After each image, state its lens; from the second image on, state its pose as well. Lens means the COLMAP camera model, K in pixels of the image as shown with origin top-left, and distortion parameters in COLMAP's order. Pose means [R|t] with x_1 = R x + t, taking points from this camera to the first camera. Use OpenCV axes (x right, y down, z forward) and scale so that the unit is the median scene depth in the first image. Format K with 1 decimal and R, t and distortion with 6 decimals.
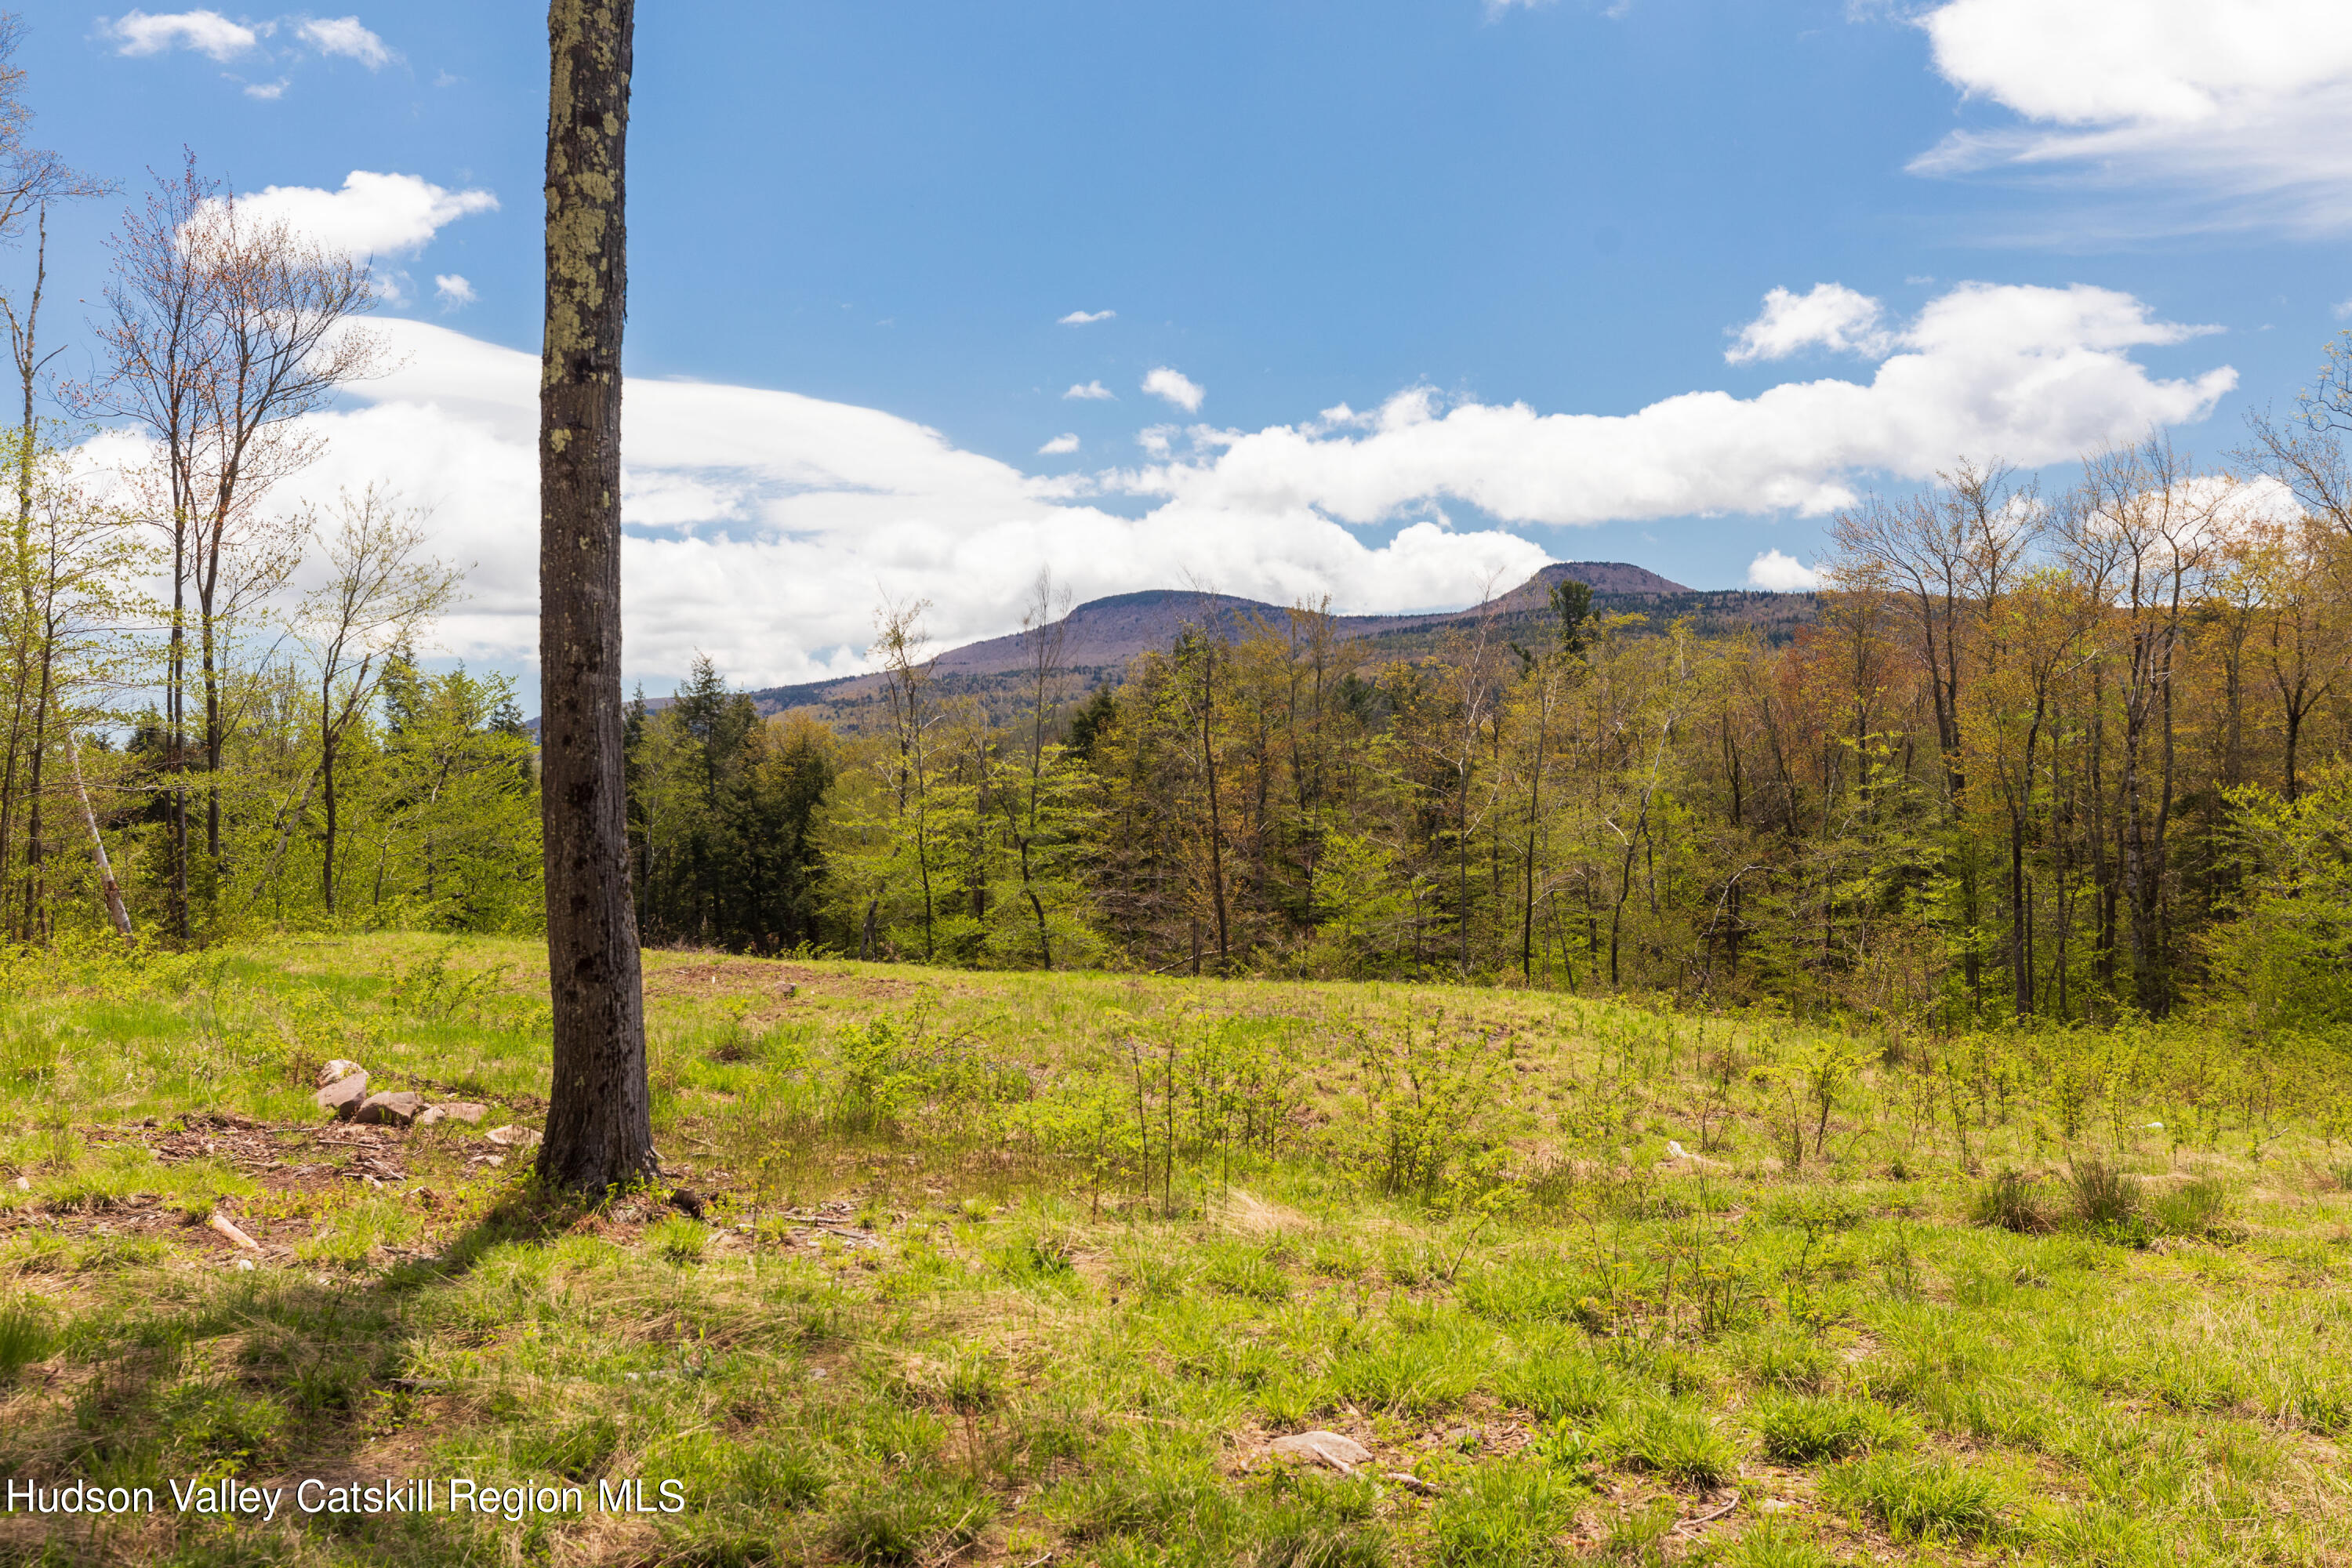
lens RADIAL K [[2164.2, 0, 1176.0], [0, 2164.2, 784.0], [0, 0, 1]] dist [0.007430, 0.009158]
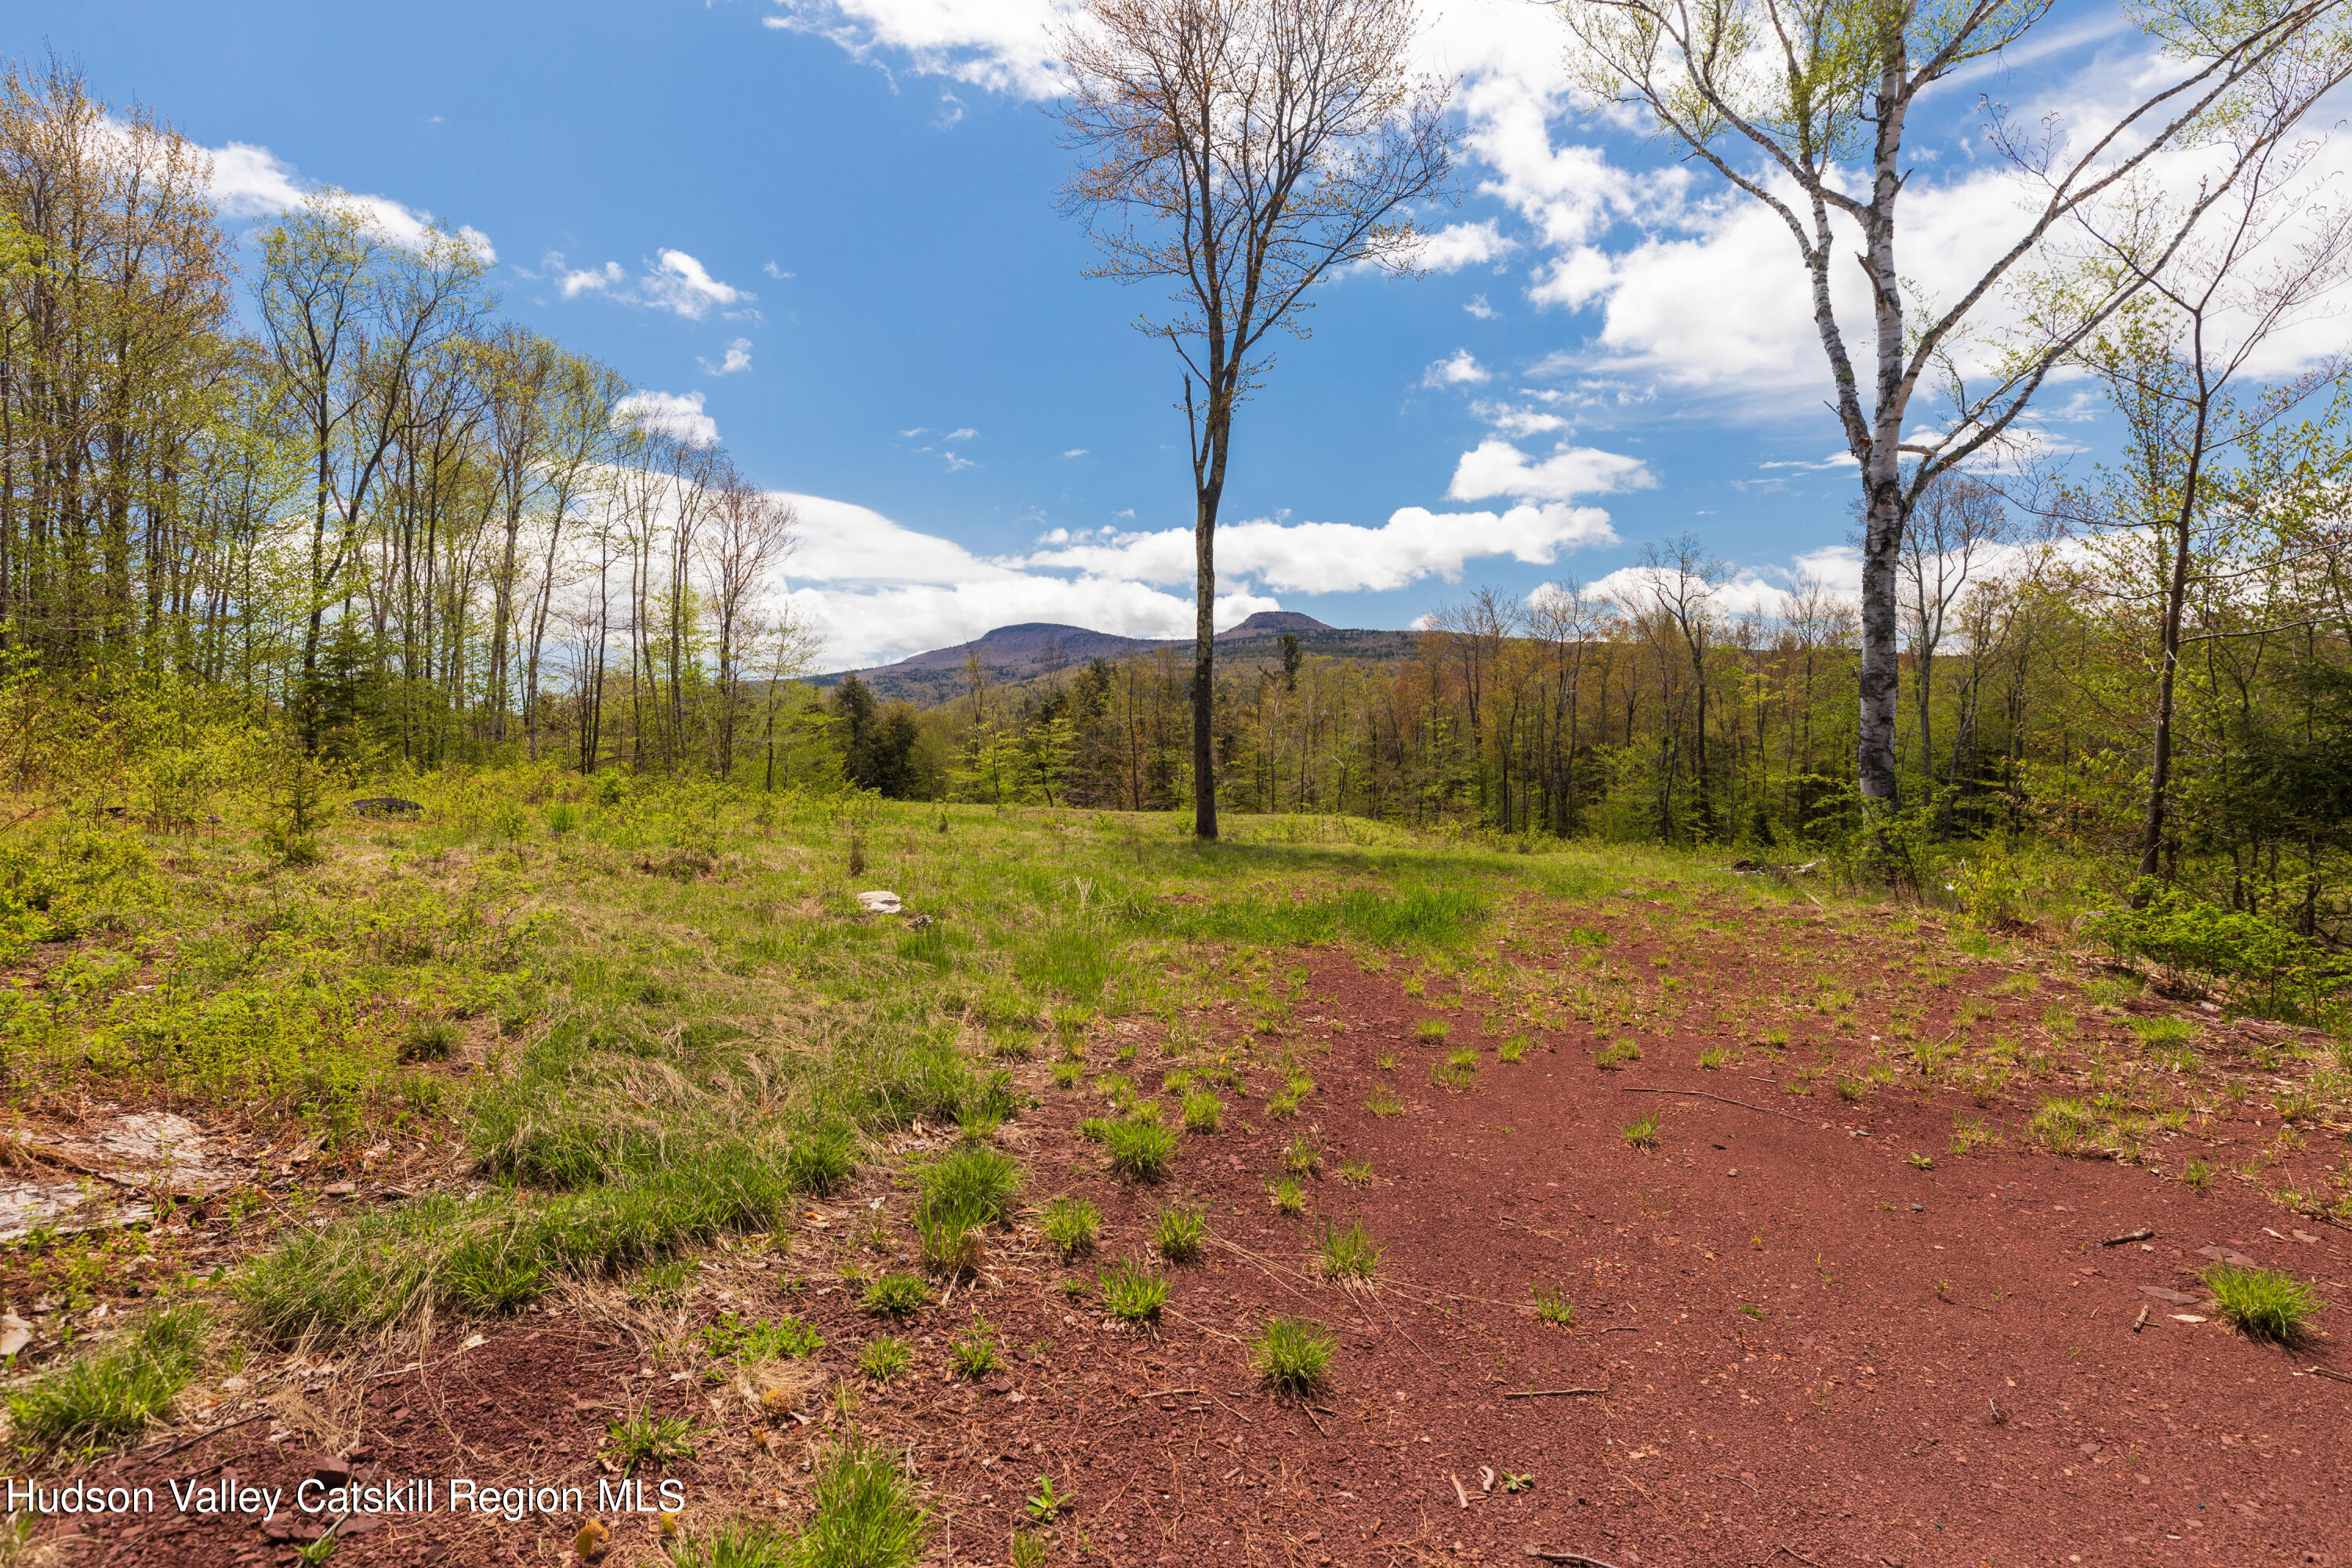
lens RADIAL K [[1346.9, 0, 1143.6], [0, 1346.9, 785.5], [0, 0, 1]] dist [0.027016, 0.000164]
pose [[0.994115, 0.003734, 0.108263, -0.100301], [-0.008082, 0.999177, 0.039752, -0.005597], [-0.108025, -0.040393, 0.993327, -0.257880]]
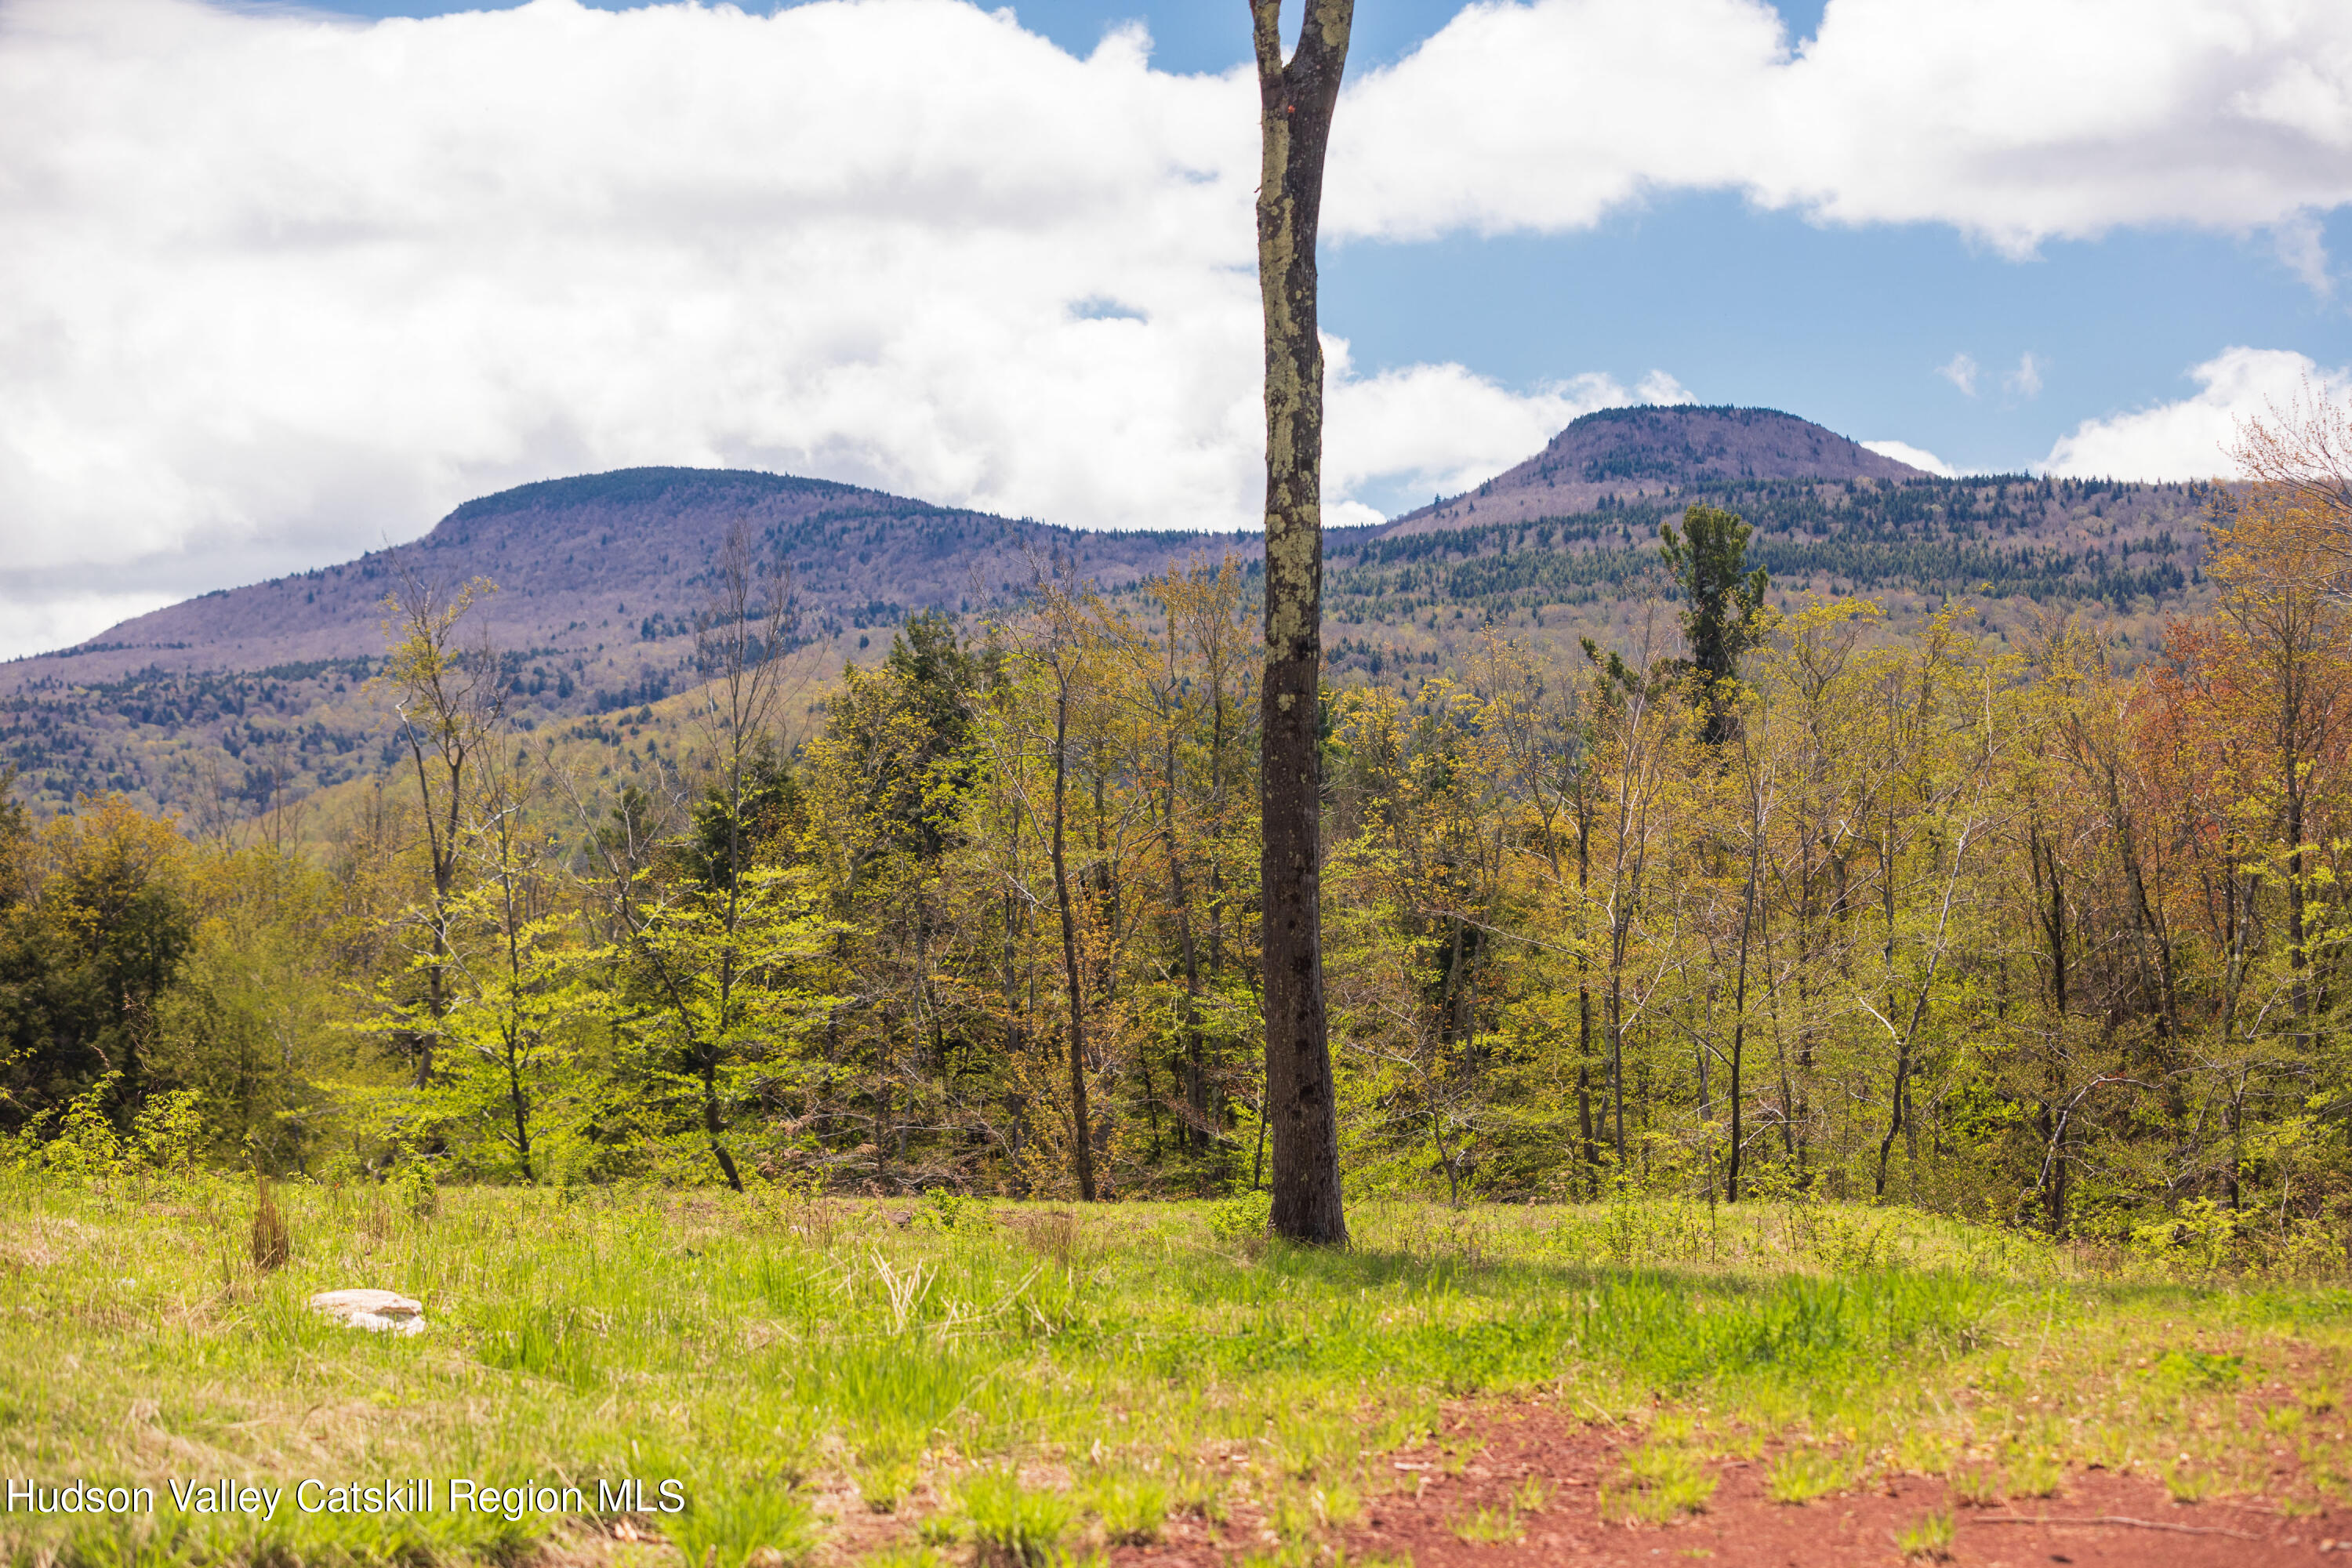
lens RADIAL K [[6020.2, 0, 1176.0], [0, 6020.2, 784.0], [0, 0, 1]] dist [0.108259, -4.293965]
pose [[0.993298, -0.001753, 0.115571, -0.109601], [0.004619, 0.999688, -0.024541, -0.002226], [-0.115492, 0.024911, 0.992996, -0.378946]]
